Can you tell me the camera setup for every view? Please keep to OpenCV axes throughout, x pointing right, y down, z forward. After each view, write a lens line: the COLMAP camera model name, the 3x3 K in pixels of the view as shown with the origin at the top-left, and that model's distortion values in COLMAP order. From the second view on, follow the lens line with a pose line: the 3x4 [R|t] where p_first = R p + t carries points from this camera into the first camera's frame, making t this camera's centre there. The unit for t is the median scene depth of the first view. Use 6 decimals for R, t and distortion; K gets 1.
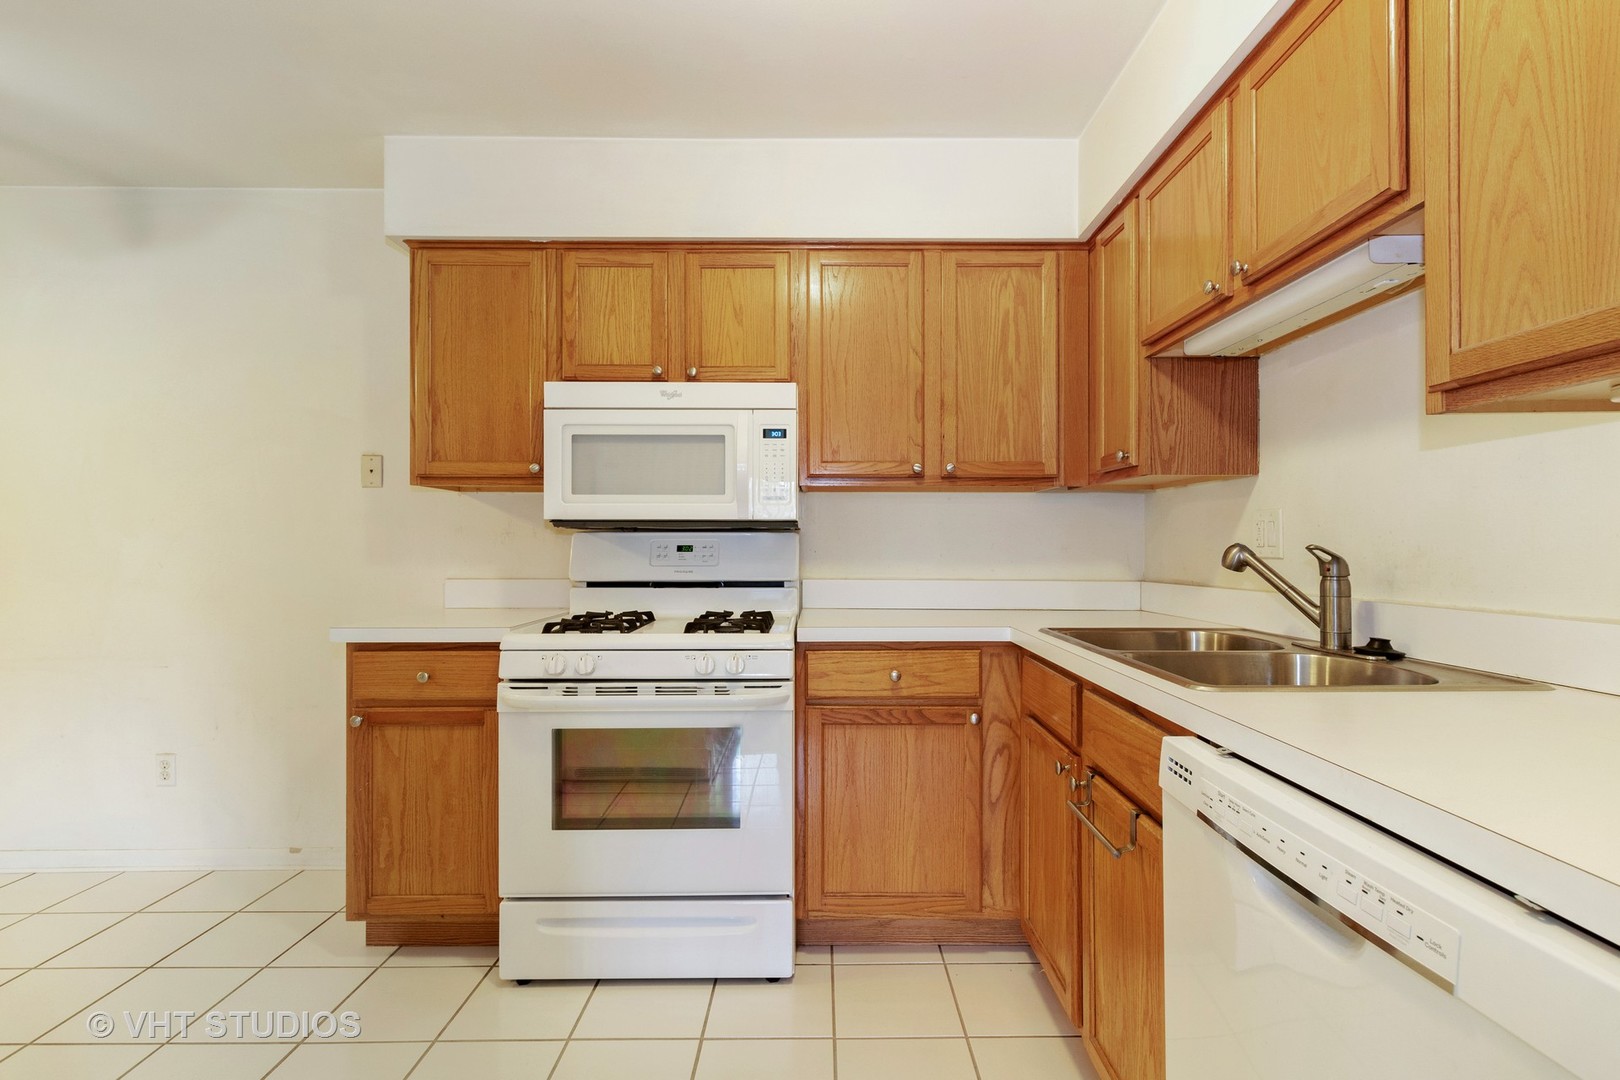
lens RADIAL K [[757.1, 0, 807.6], [0, 757.1, 540.7], [0, 0, 1]] dist [0.003258, -0.000257]
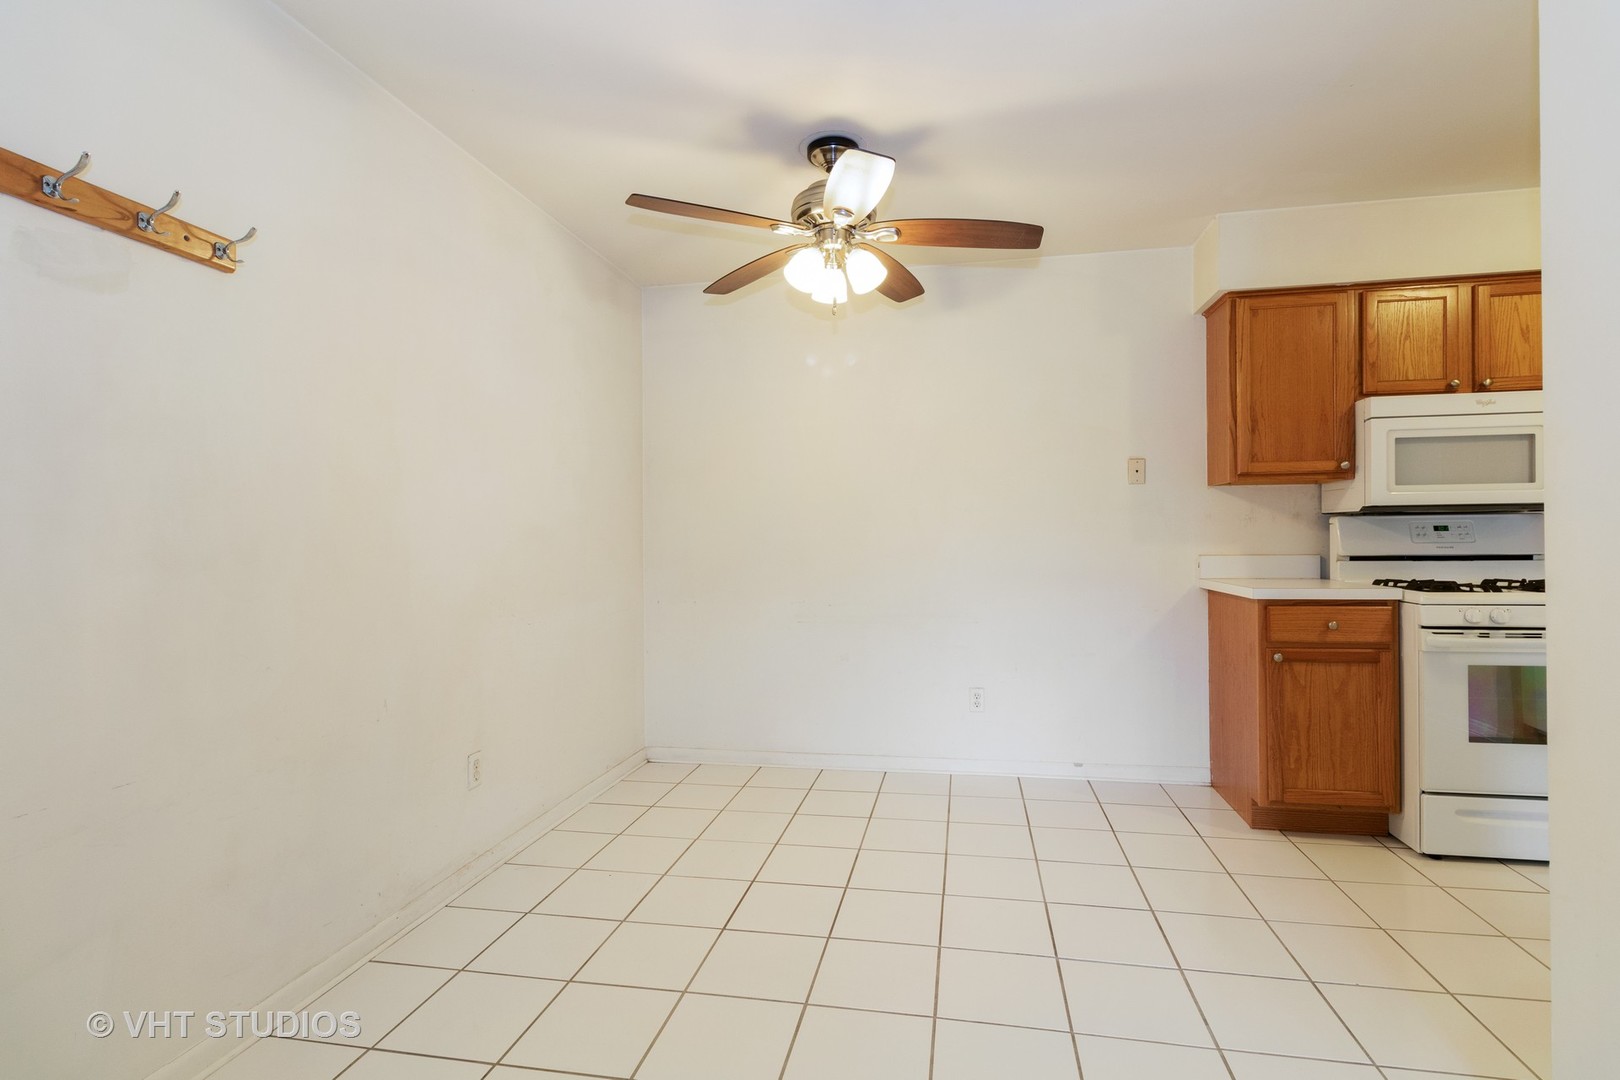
lens RADIAL K [[757.1, 0, 816.8], [0, 757.1, 540.0], [0, 0, 1]] dist [0.003258, -0.000257]
pose [[0.983020, -0.010326, -0.183206, -1.040728], [0.011754, 0.999908, 0.006713, 0.010197], [0.183119, -0.008752, 0.983052, -0.423727]]
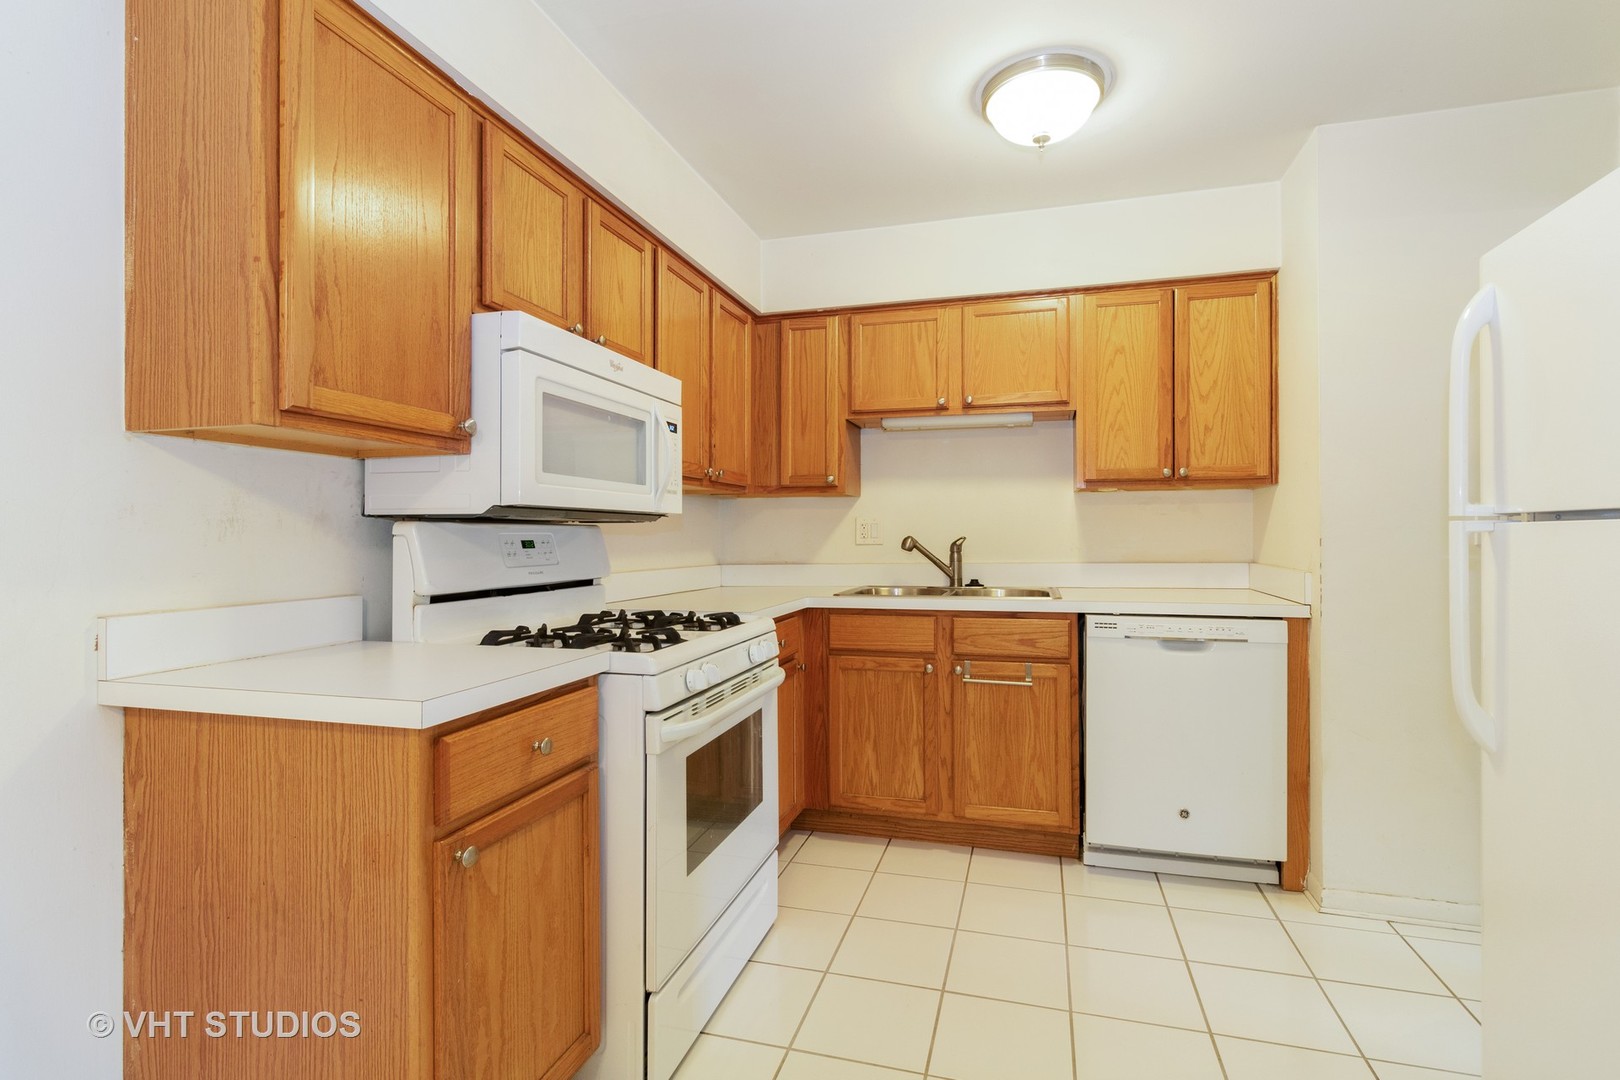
lens RADIAL K [[757.1, 0, 847.4], [0, 757.1, 531.4], [0, 0, 1]] dist [0.003258, -0.000257]
pose [[0.250739, 0.004510, 0.968044, -0.966474], [0.000856, 0.999988, -0.004880, 0.000607], [-0.968054, 0.002052, 0.250732, 0.531615]]
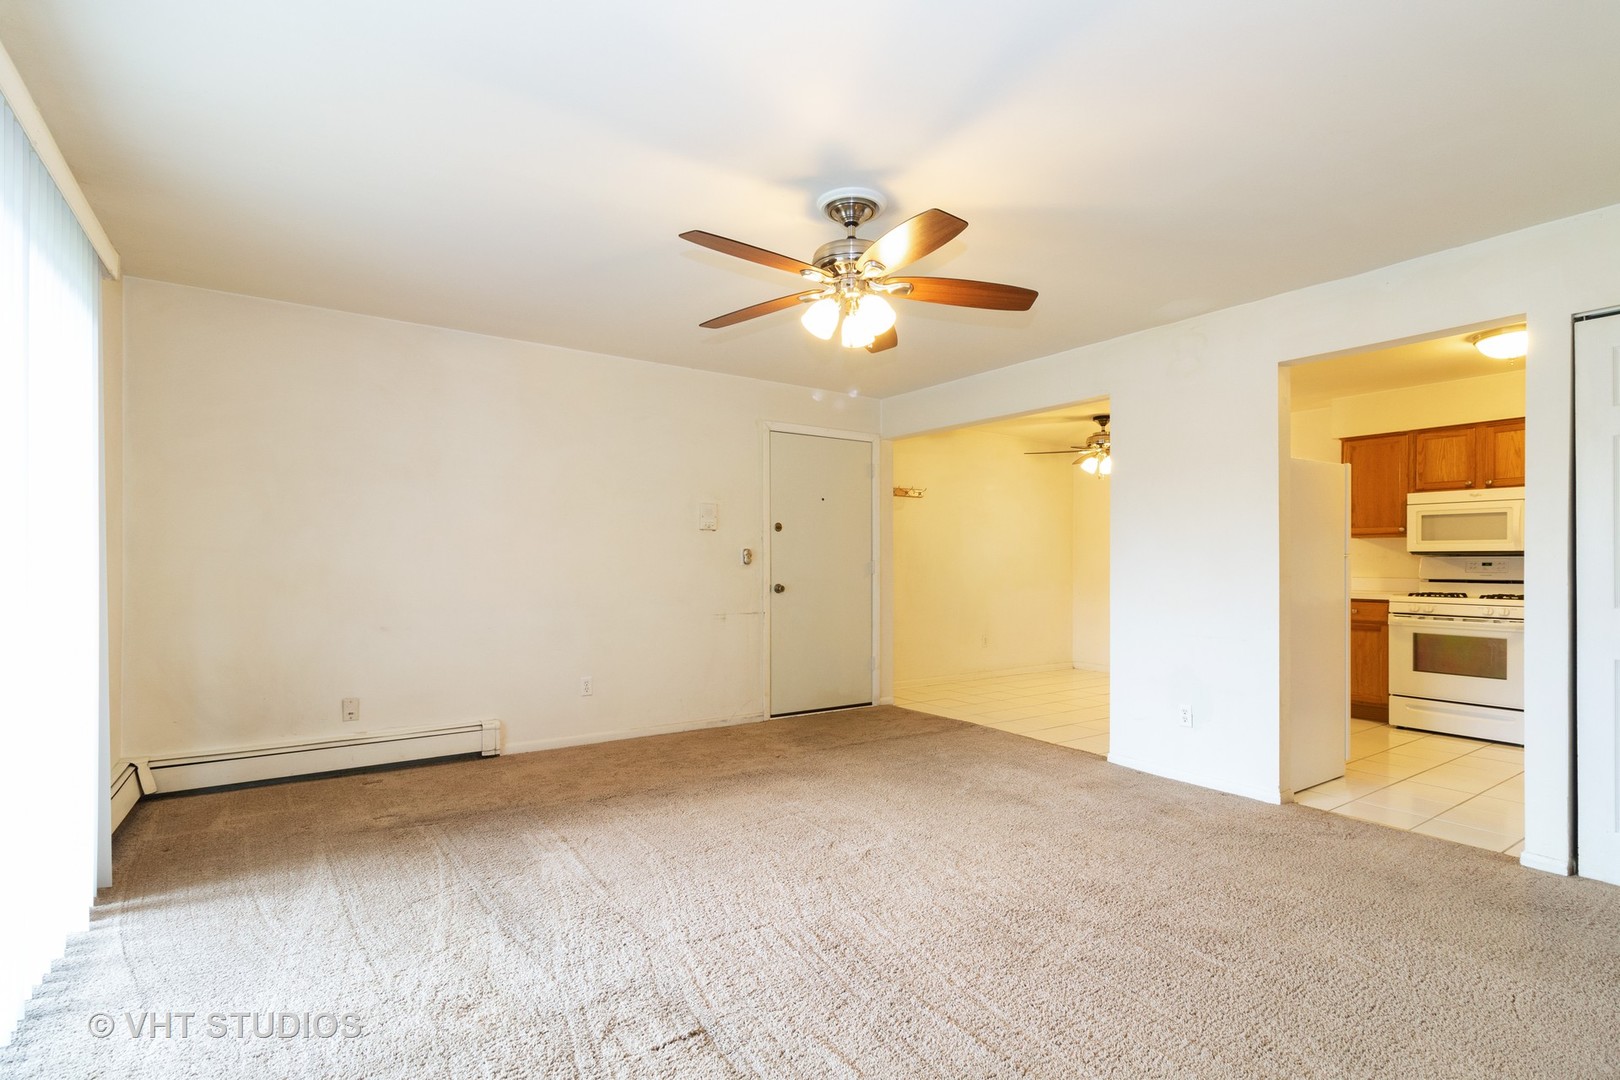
lens RADIAL K [[757.1, 0, 834.1], [0, 757.1, 566.6], [0, 0, 1]] dist [0.003258, -0.000257]
pose [[0.587100, 0.005248, -0.809497, 0.530740], [0.001511, 0.999970, 0.007578, -0.001599], [0.809513, -0.005672, 0.587075, -1.880916]]
